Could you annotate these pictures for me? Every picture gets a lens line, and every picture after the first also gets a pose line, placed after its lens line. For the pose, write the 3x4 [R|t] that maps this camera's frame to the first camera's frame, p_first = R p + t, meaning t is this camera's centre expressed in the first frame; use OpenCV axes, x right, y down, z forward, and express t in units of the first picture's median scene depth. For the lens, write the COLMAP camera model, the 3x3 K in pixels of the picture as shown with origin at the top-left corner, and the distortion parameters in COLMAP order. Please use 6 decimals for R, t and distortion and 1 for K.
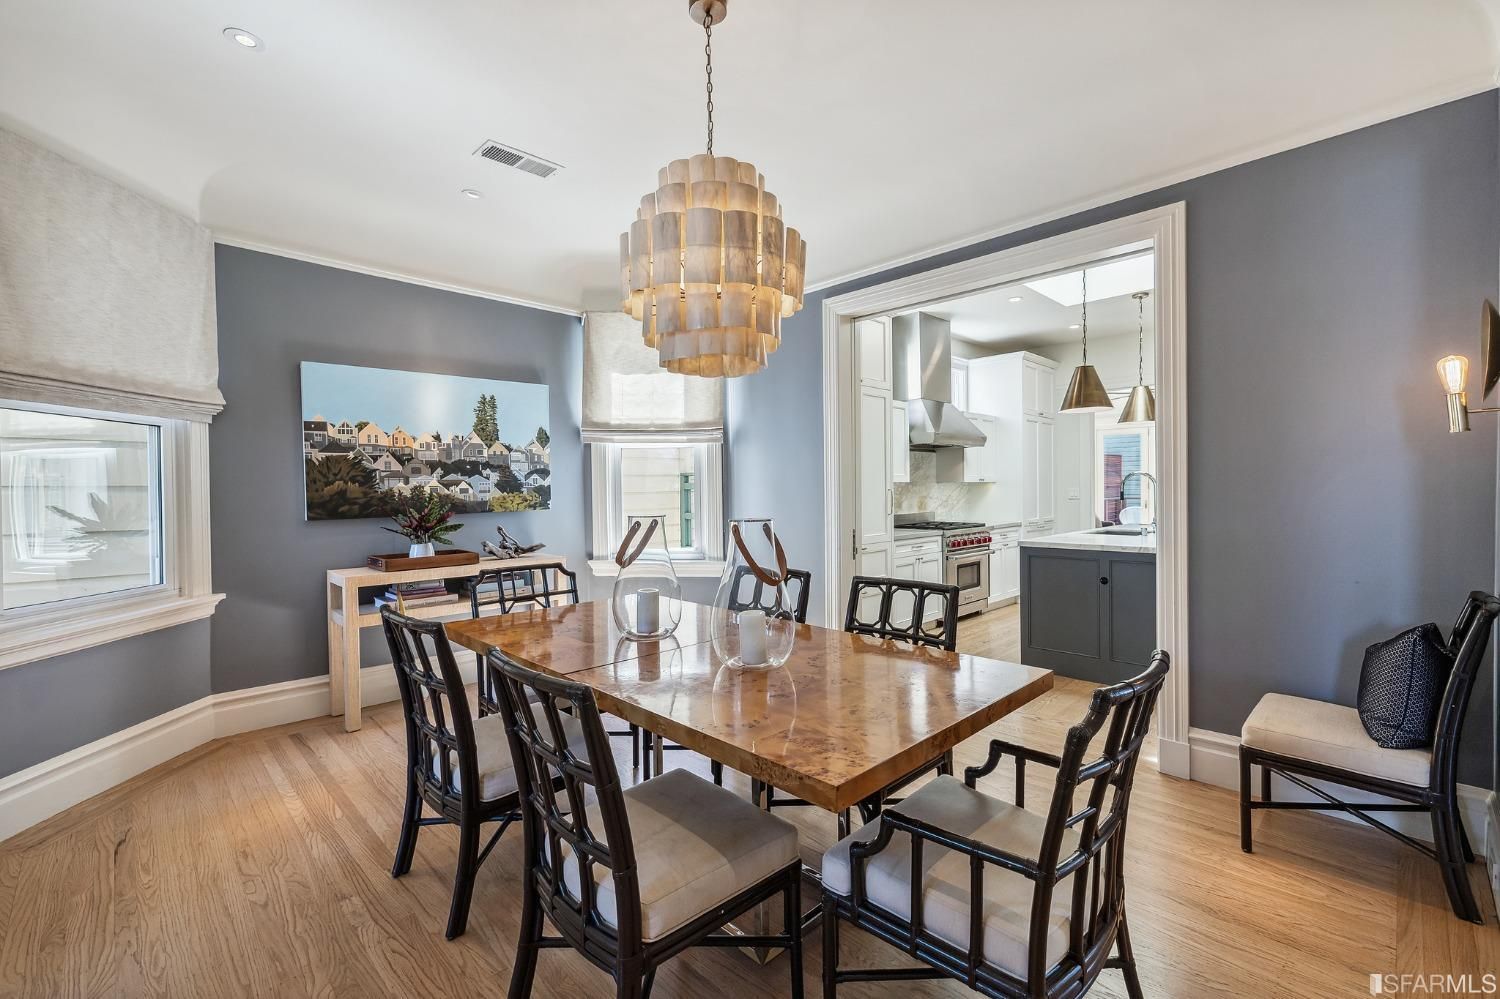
lens RADIAL K [[647.5, 0, 745.4], [0, 647.5, 494.6], [0, 0, 1]] dist [-0.001506, 0.001397]
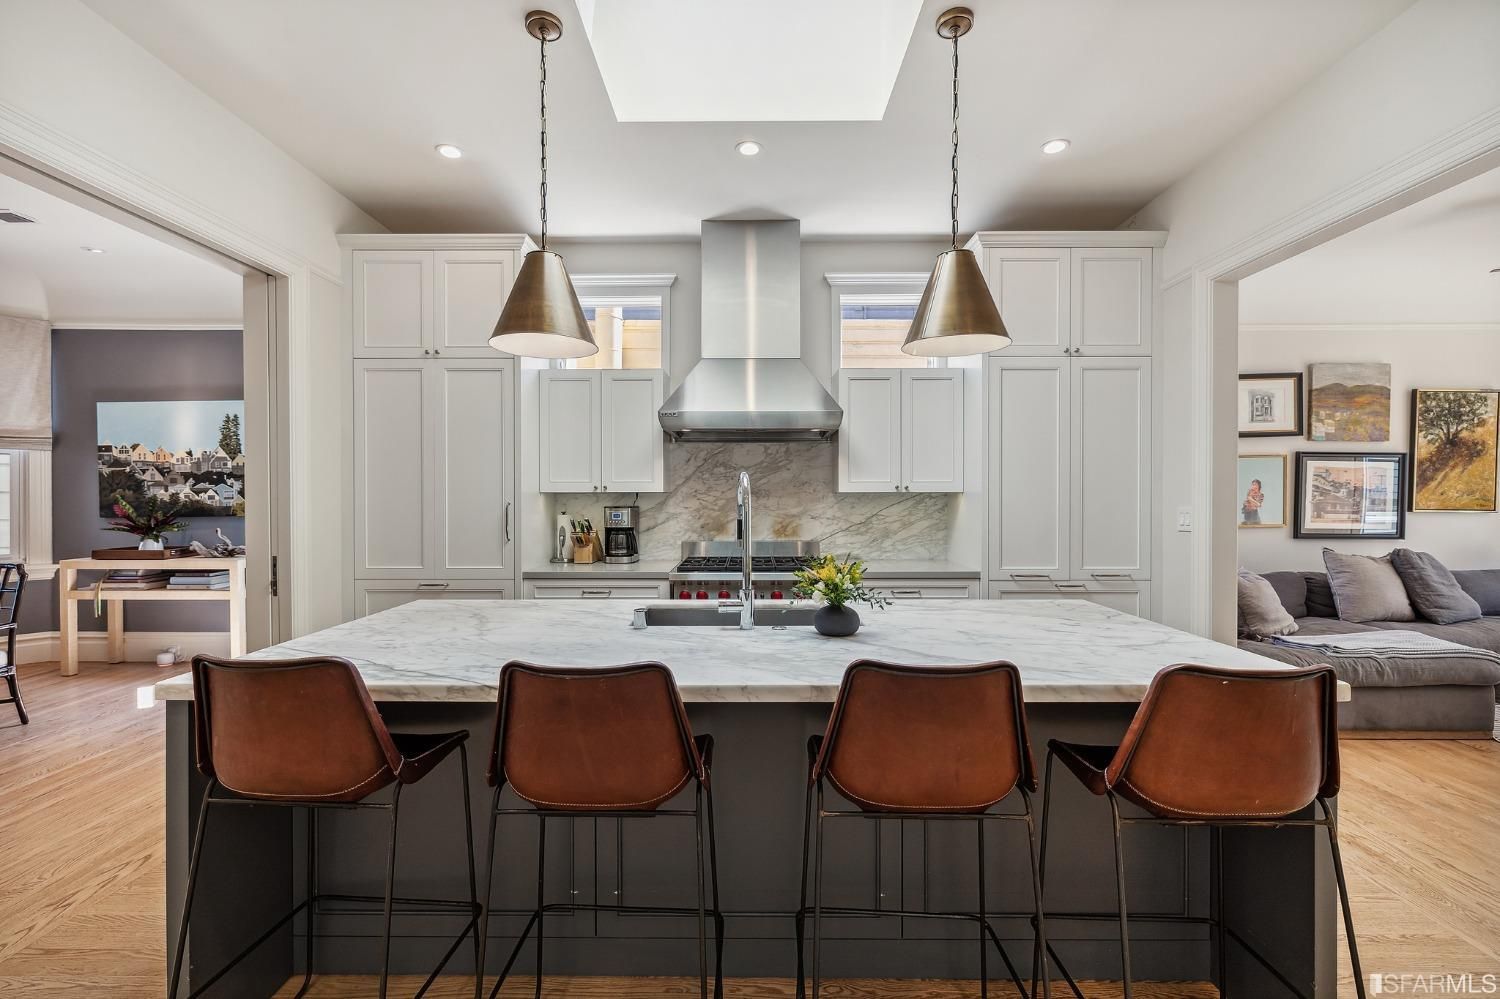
lens RADIAL K [[647.5, 0, 742.2], [0, 647.5, 498.6], [0, 0, 1]] dist [-0.001506, 0.001397]
pose [[0.704695, 0.015328, -0.709345, 1.075894], [-0.014464, 0.999869, 0.007237, -0.025619], [0.709363, 0.005160, 0.704825, 0.847146]]
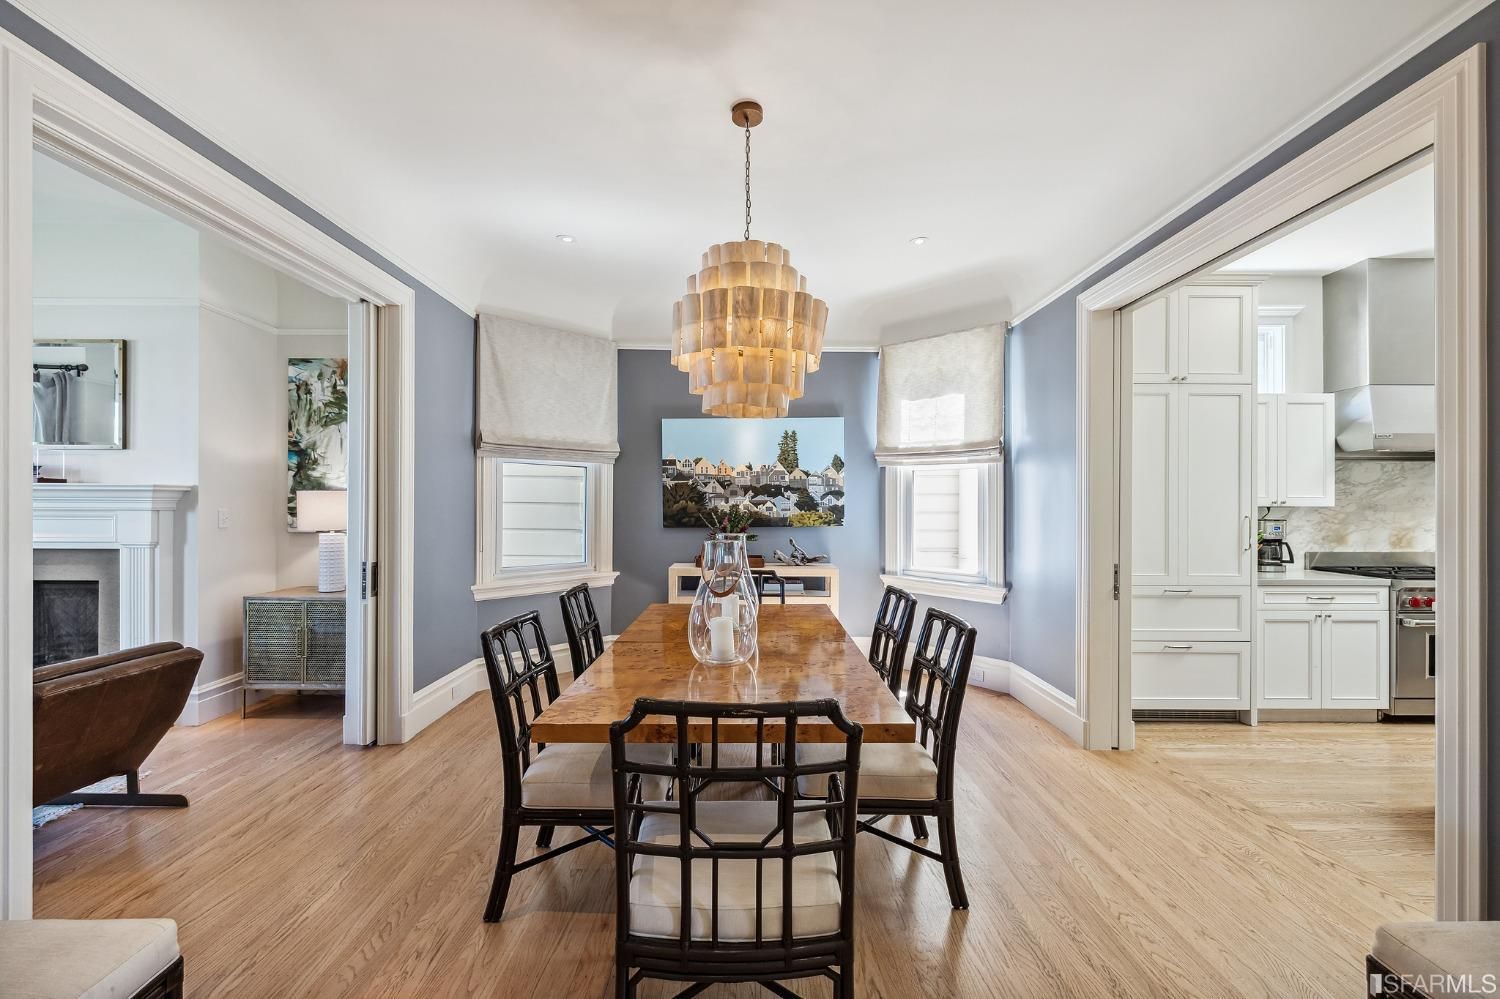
lens RADIAL K [[647.5, 0, 745.4], [0, 647.5, 506.2], [0, 0, 1]] dist [-0.001506, 0.001397]
pose [[0.715467, 0.014516, -0.698495, 0.403341], [-0.019019, 0.999818, 0.001297, -0.011494], [0.698387, 0.012357, 0.715614, 0.071012]]
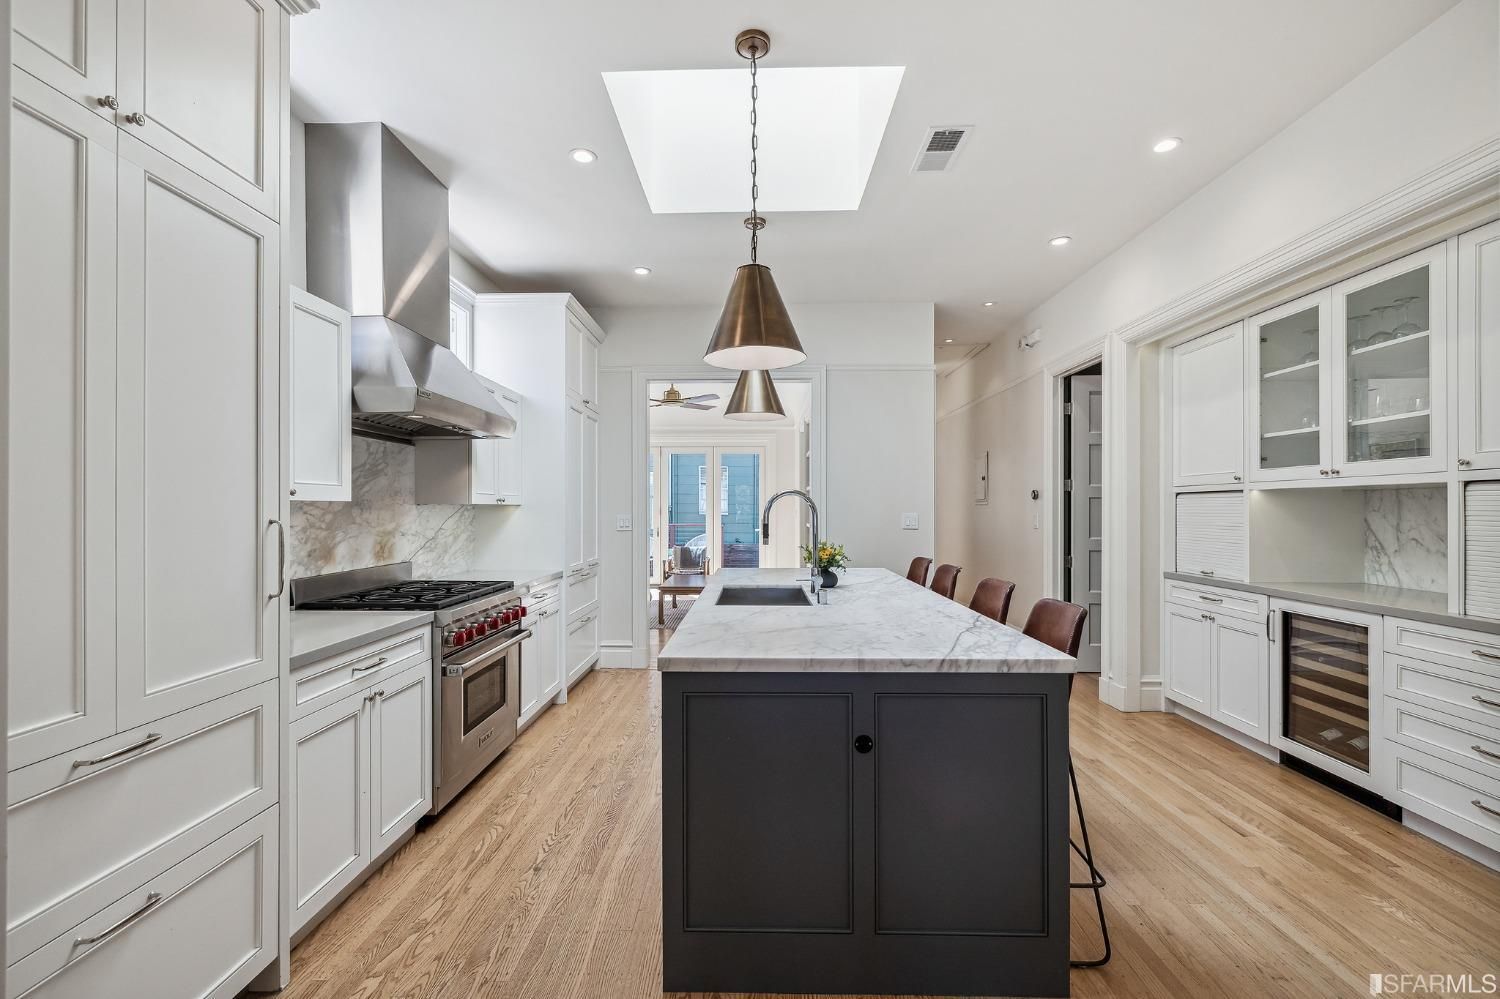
lens RADIAL K [[647.5, 0, 742.2], [0, 647.5, 506.1], [0, 0, 1]] dist [-0.001506, 0.001397]
pose [[0.717548, 0.013473, 0.696379, 0.201220], [0.000231, 0.999808, -0.019582, -0.010759], [-0.696509, 0.014212, 0.717407, 0.732274]]
